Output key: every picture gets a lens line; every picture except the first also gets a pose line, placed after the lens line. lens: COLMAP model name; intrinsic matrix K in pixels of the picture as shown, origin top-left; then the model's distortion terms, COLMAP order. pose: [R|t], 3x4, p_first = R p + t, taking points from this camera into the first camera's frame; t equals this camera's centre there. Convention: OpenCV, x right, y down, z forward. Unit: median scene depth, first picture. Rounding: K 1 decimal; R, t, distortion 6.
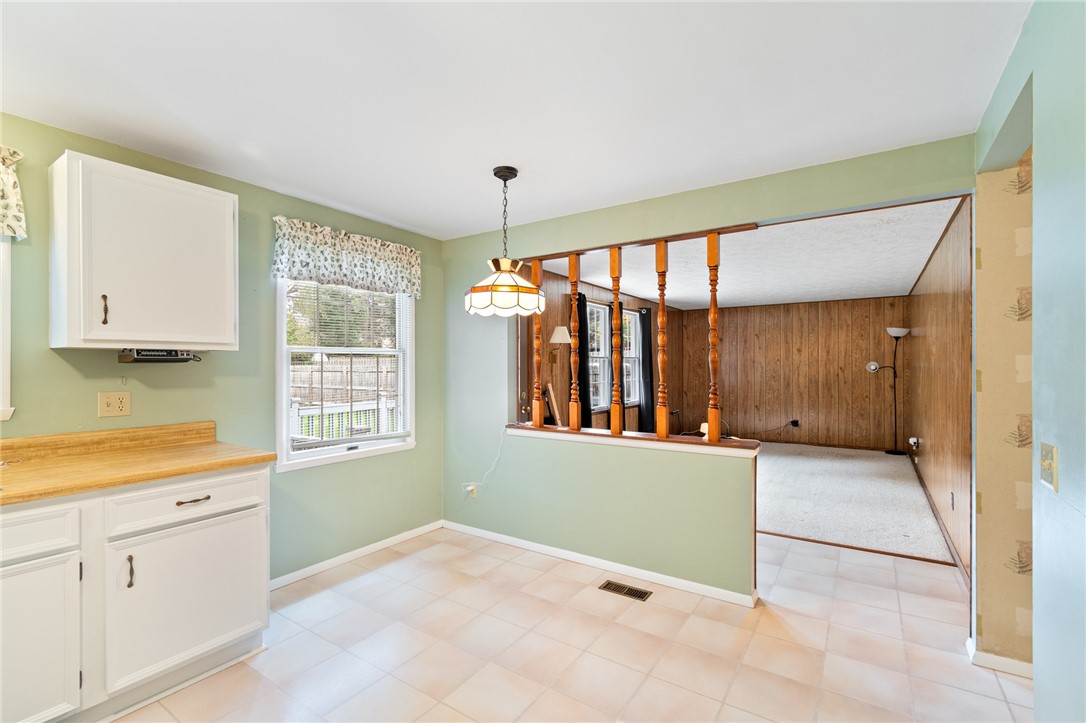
lens RADIAL K [[490.9, 0, 542.3], [0, 490.9, 369.2], [0, 0, 1]] dist [0.001406, -0.000349]
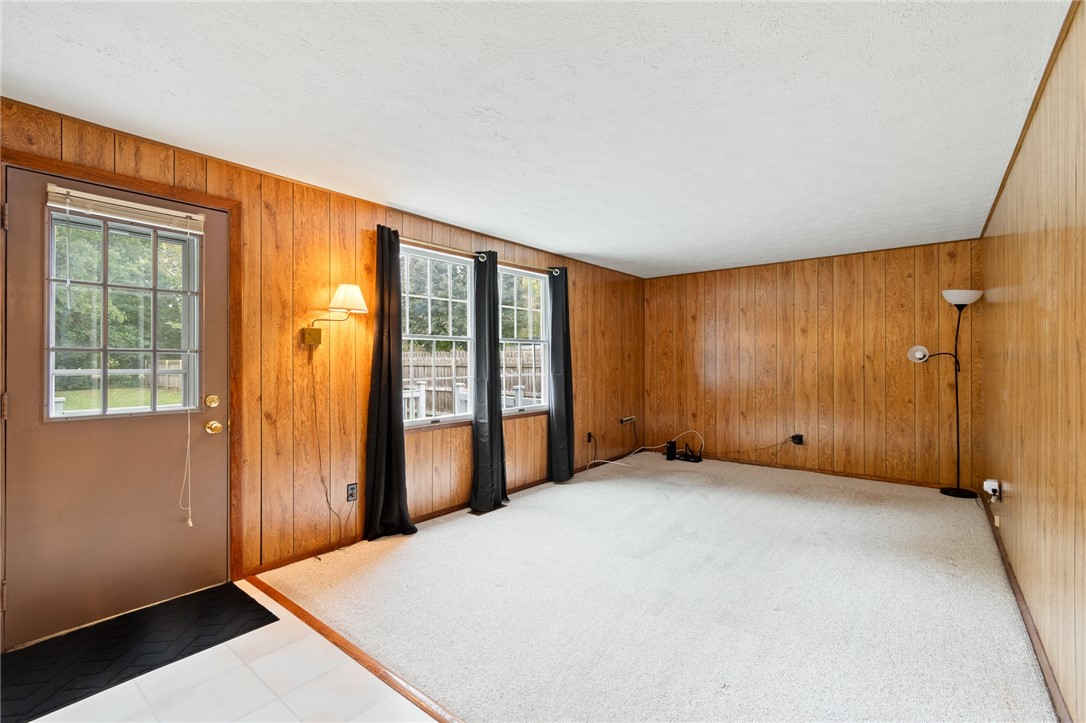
lens RADIAL K [[490.9, 0, 535.5], [0, 490.9, 363.9], [0, 0, 1]] dist [0.001406, -0.000349]
pose [[0.995815, 0.000292, -0.091393, 0.233757], [-0.000292, 1.000000, 0.000015, 0.007581], [0.091393, 0.000011, 0.995815, 0.318889]]
